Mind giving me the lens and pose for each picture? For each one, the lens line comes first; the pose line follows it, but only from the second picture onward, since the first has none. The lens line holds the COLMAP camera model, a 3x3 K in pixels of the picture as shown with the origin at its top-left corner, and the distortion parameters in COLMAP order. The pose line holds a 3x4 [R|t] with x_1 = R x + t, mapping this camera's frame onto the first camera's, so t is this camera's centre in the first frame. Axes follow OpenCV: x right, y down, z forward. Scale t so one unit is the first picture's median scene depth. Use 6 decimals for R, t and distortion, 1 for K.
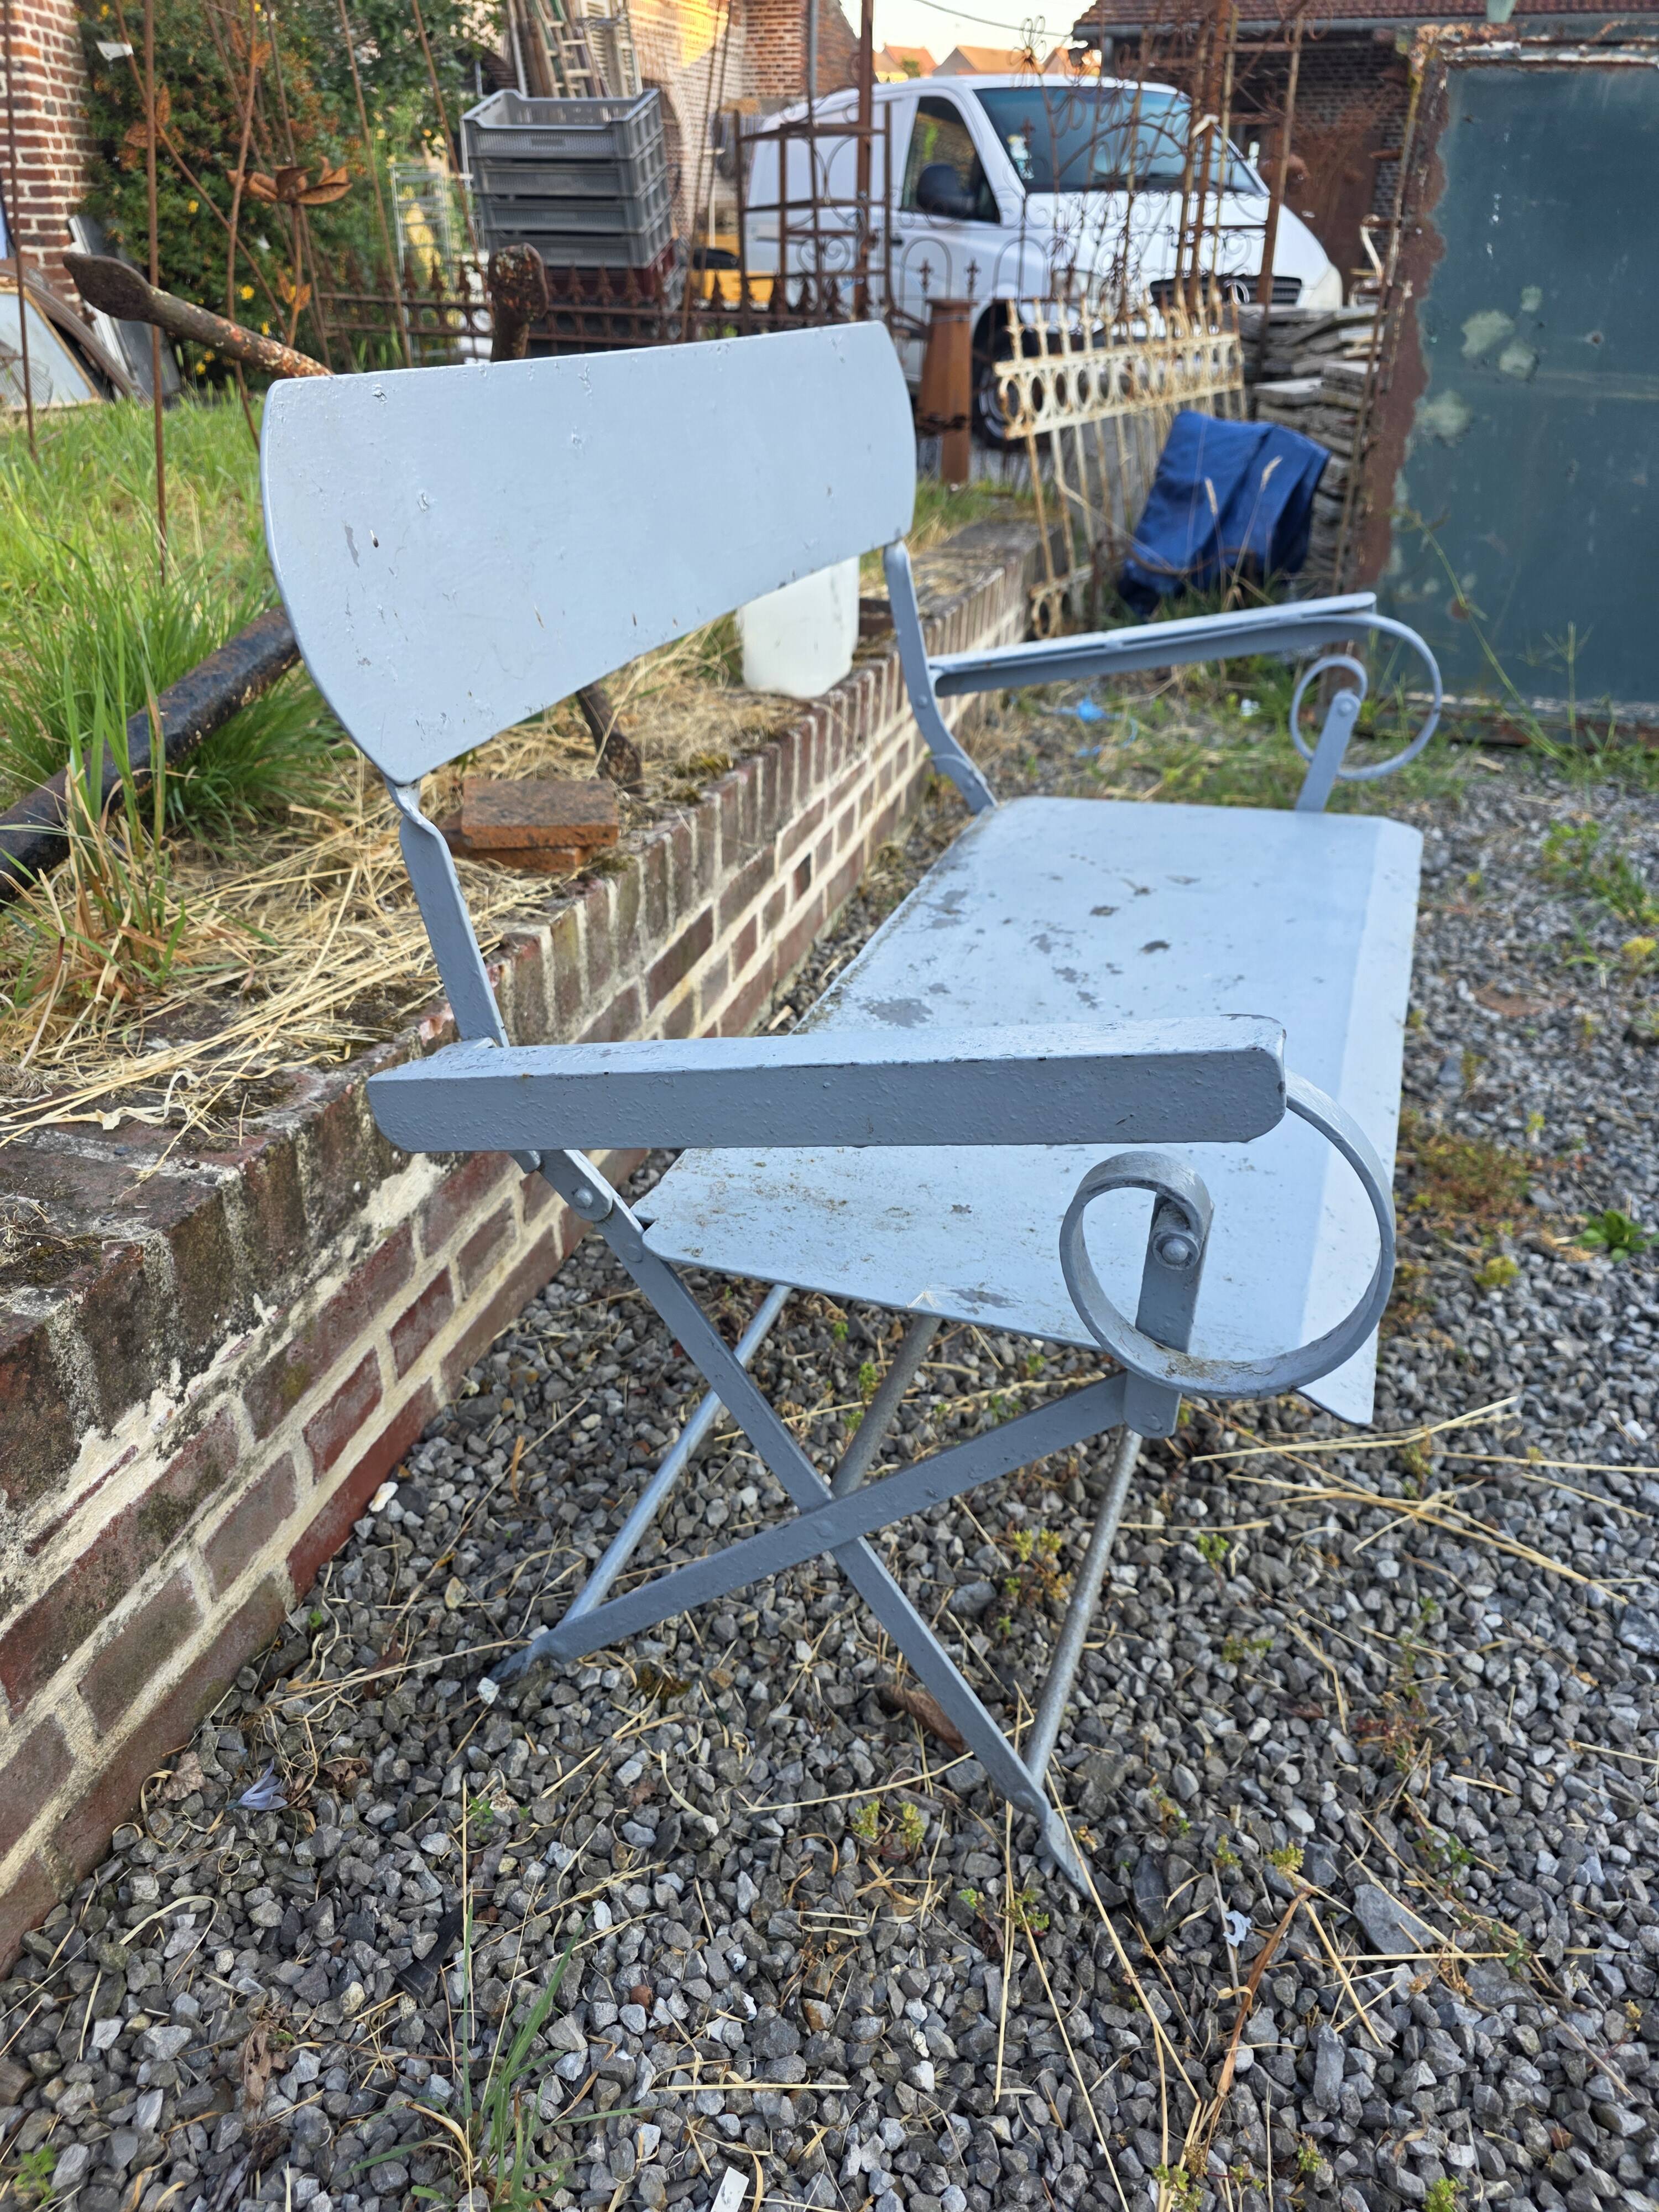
lens RADIAL K [[1499.6, 0, 815.8], [0, 1499.6, 1117.2], [0, 0, 1]] dist [0.026745, -0.019403]
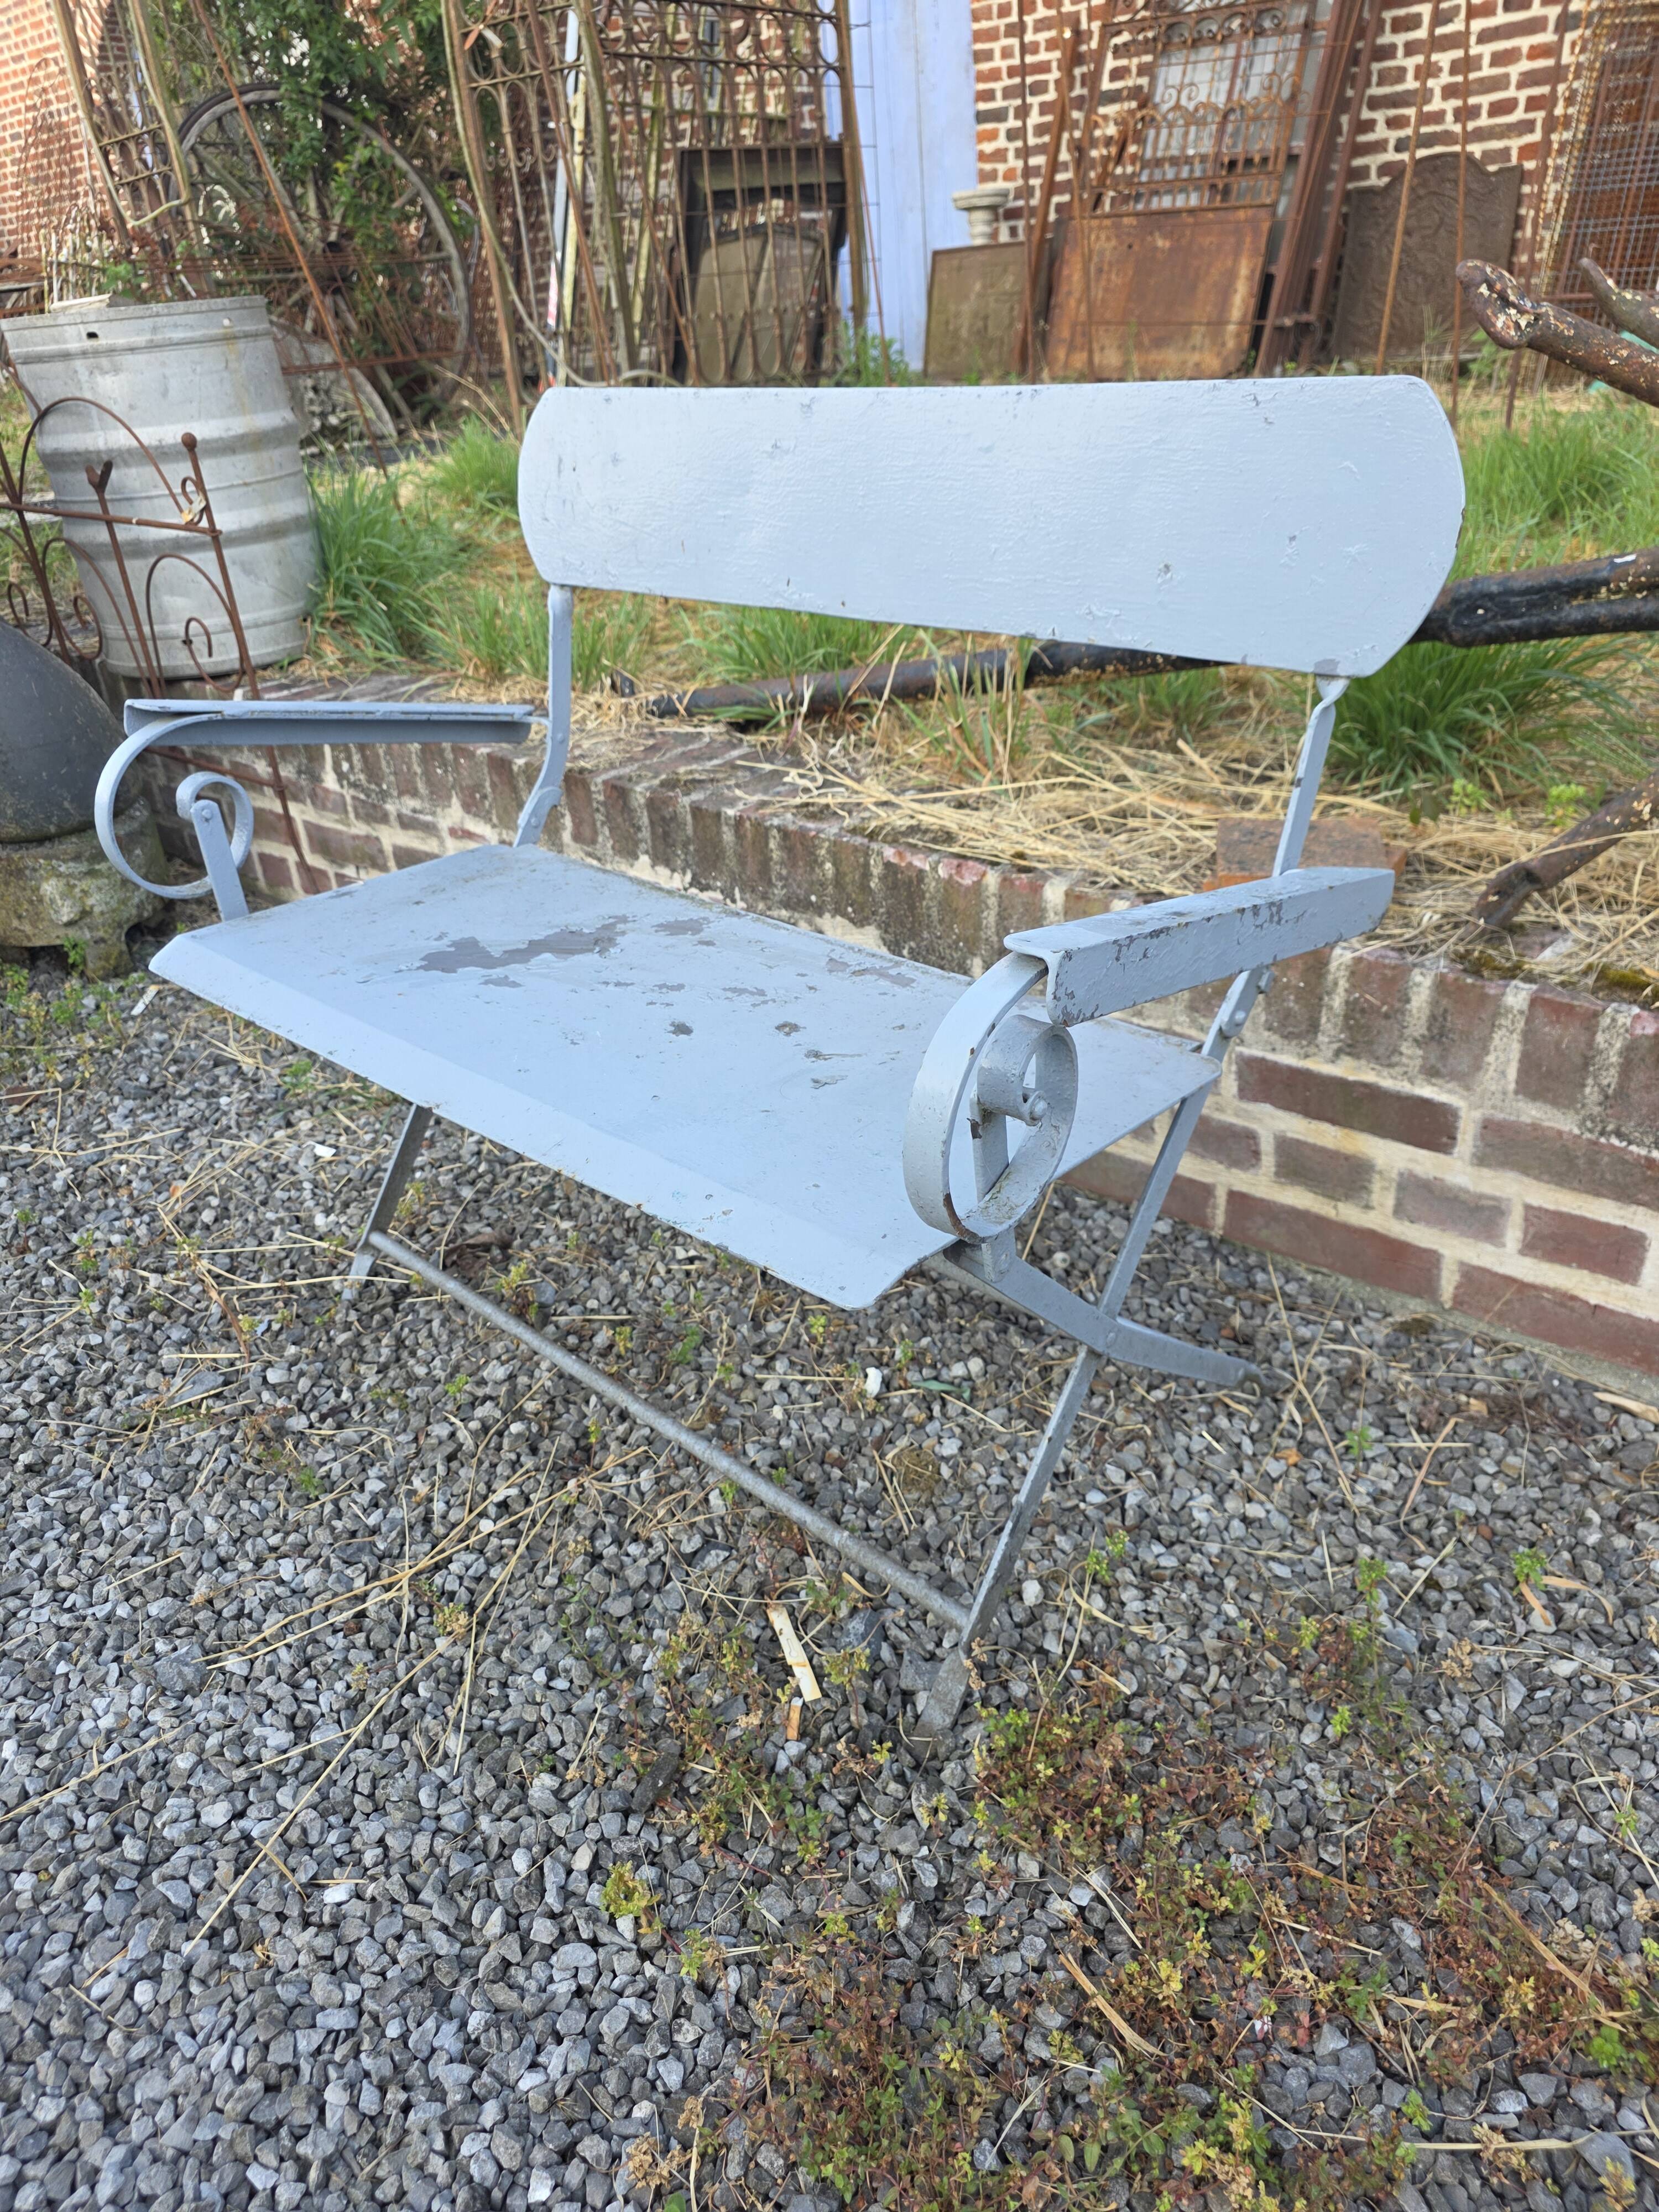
lens RADIAL K [[1499.6, 0, 798.7], [0, 1499.6, 1093.4], [0, 0, 1]] dist [0.026745, -0.019403]
pose [[-0.394172, 0.446670, -0.803190, 1.075866], [-0.399497, 0.703783, 0.587445, -0.740484], [0.827665, 0.552427, -0.098968, 1.279326]]
